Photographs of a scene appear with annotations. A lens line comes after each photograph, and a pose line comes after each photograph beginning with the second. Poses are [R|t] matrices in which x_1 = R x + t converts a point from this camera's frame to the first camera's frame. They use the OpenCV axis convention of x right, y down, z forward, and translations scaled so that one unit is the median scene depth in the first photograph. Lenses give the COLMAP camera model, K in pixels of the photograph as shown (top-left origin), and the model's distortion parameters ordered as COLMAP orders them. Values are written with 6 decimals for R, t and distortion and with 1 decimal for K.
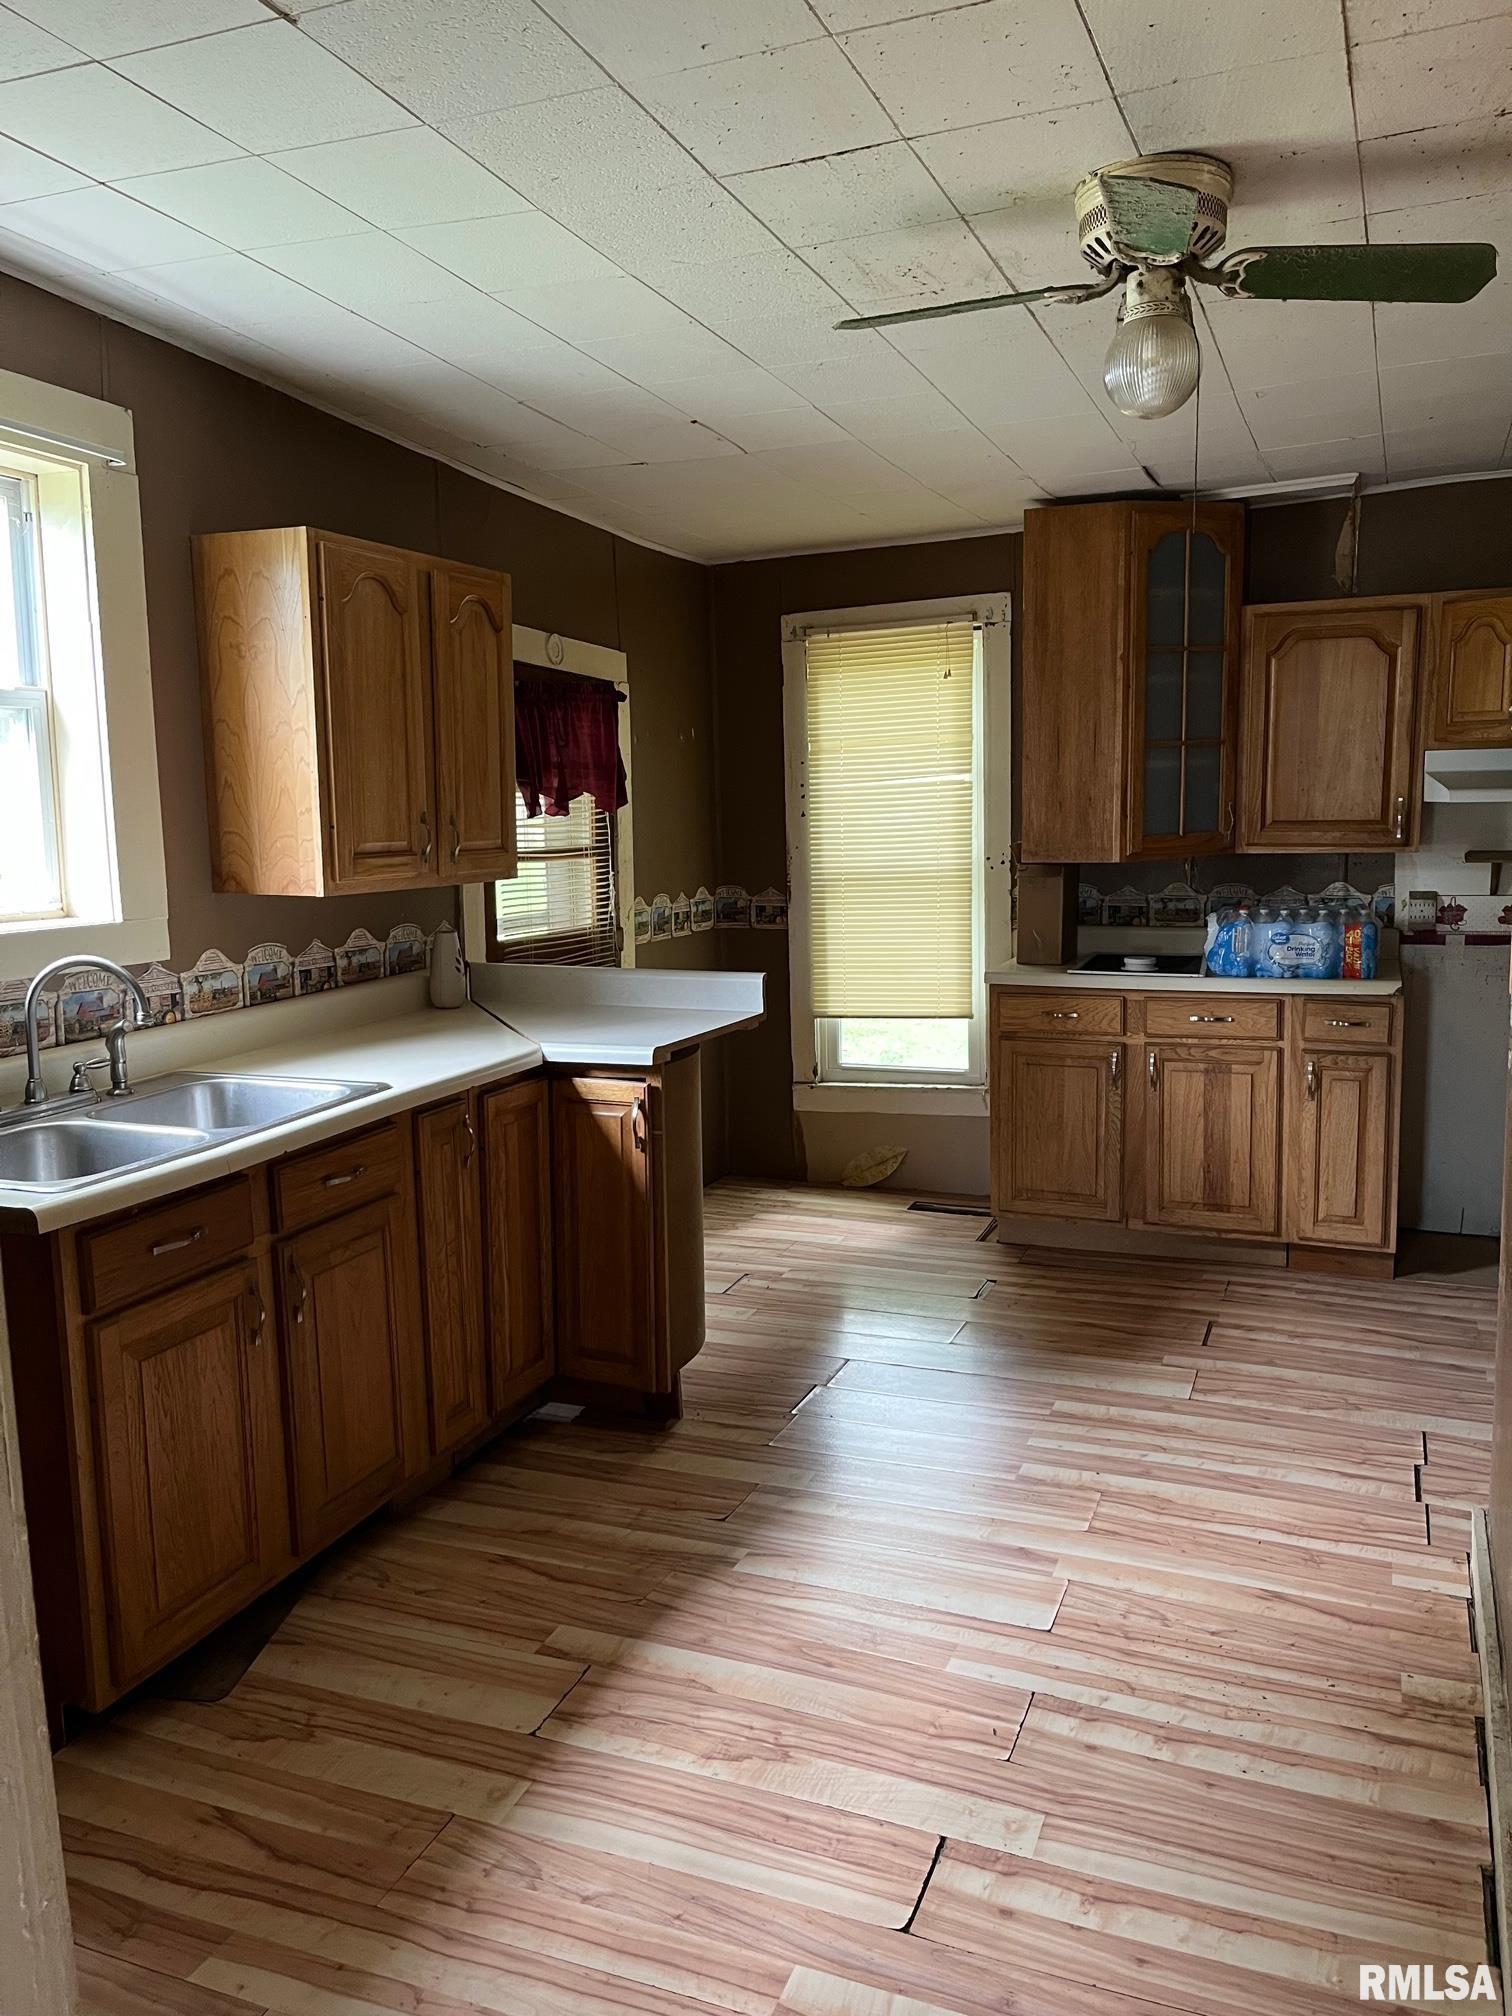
lens RADIAL K [[1517.5, 0, 766.7], [0, 1517.5, 1002.7], [0, 0, 1]] dist [0.032791, -0.009735]
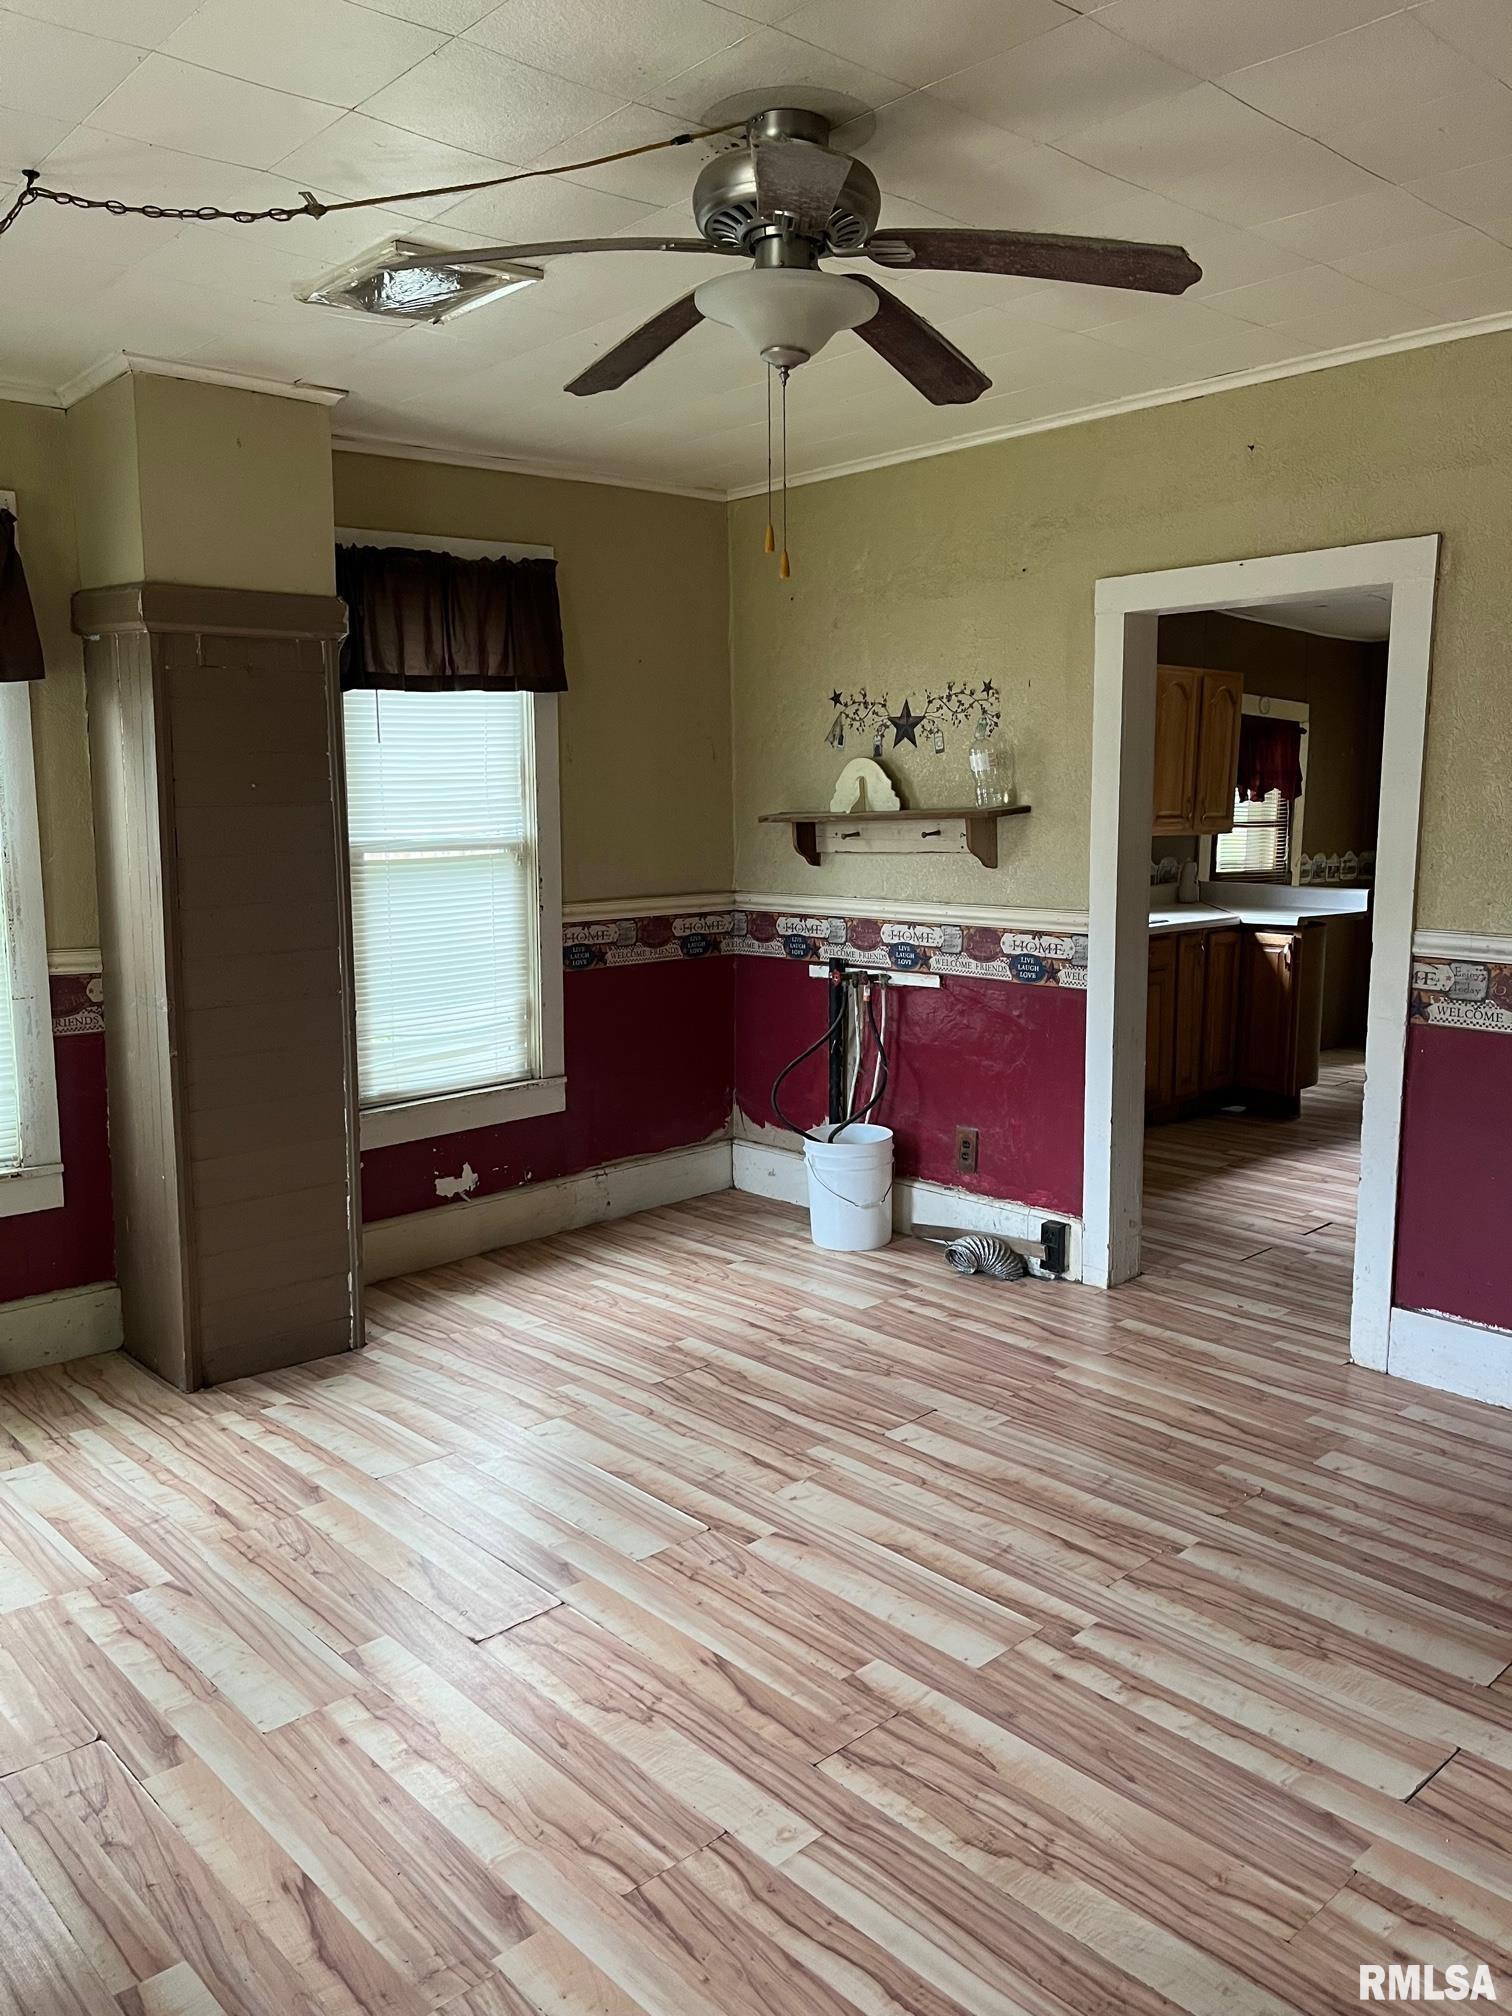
lens RADIAL K [[1517.5, 0, 769.8], [0, 1517.5, 1018.3], [0, 0, 1]] dist [0.032791, -0.009735]
pose [[0.905625, 0.082904, -0.415896, 0.742779], [-0.076501, 0.996554, 0.032069, 0.800383], [0.417122, 0.002774, 0.908846, -5.909568]]
